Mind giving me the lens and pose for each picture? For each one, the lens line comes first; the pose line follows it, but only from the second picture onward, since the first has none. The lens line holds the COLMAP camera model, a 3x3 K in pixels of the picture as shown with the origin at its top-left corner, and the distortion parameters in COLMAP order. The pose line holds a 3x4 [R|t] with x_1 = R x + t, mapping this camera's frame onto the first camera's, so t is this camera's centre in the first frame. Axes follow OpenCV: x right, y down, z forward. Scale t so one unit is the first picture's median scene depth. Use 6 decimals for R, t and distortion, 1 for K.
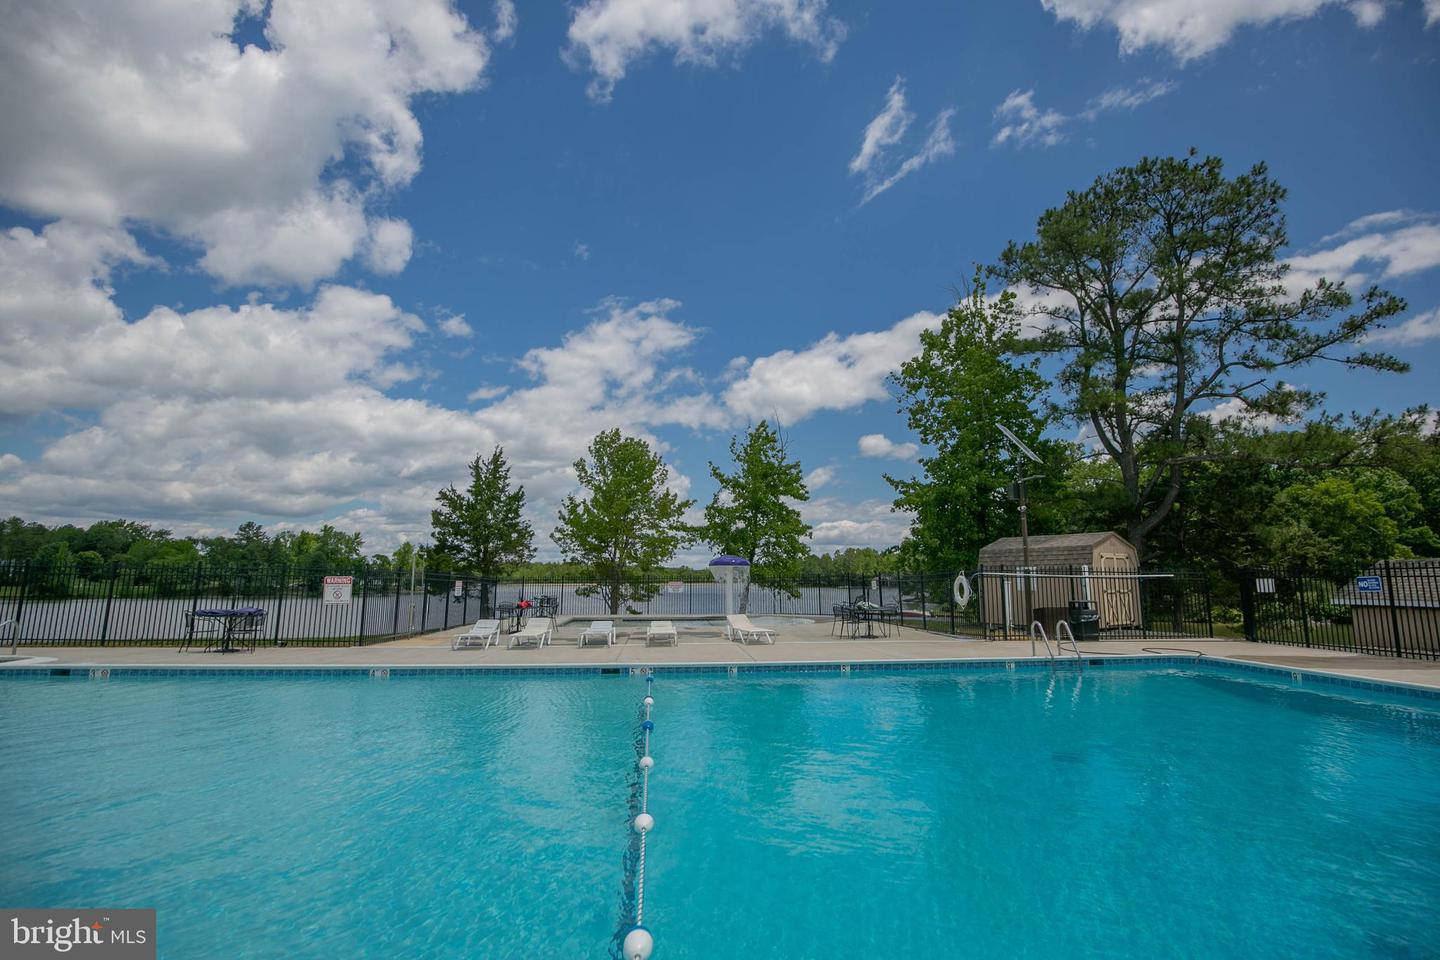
lens RADIAL K [[643.3, 0, 726.8], [0, 643.3, 486.0], [0, 0, 1]] dist [-0.009245, -0.002085]
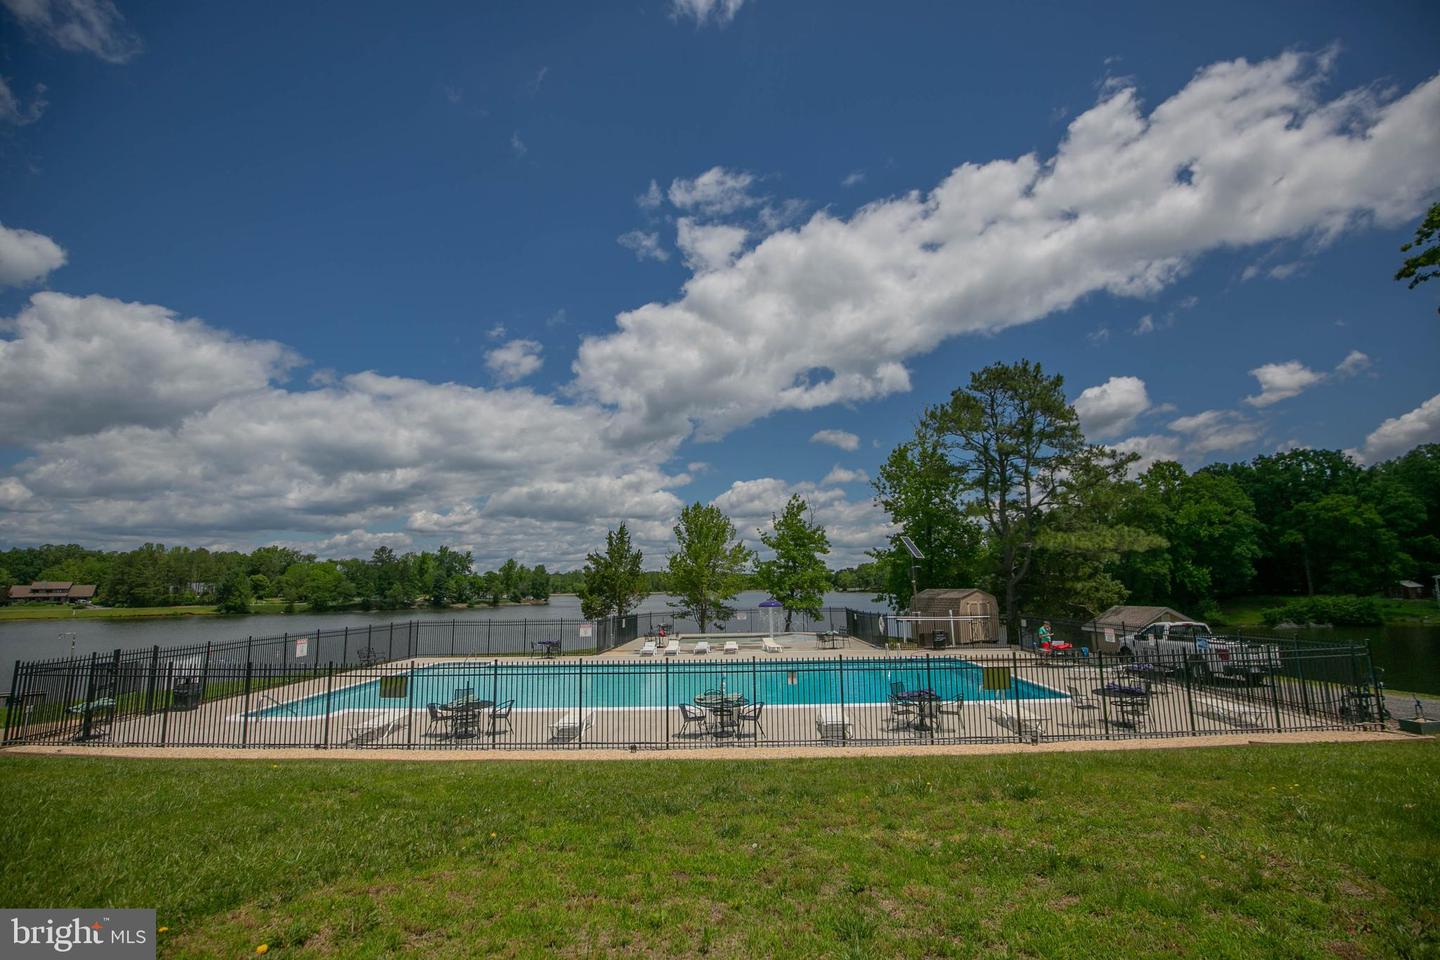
lens RADIAL K [[643.3, 0, 716.0], [0, 643.3, 485.5], [0, 0, 1]] dist [-0.009245, -0.002085]
pose [[0.990419, -0.042203, -0.131489, 0.034383], [0.041481, 0.999105, -0.008222, -0.065075], [0.131718, 0.002689, 0.991284, -0.248556]]
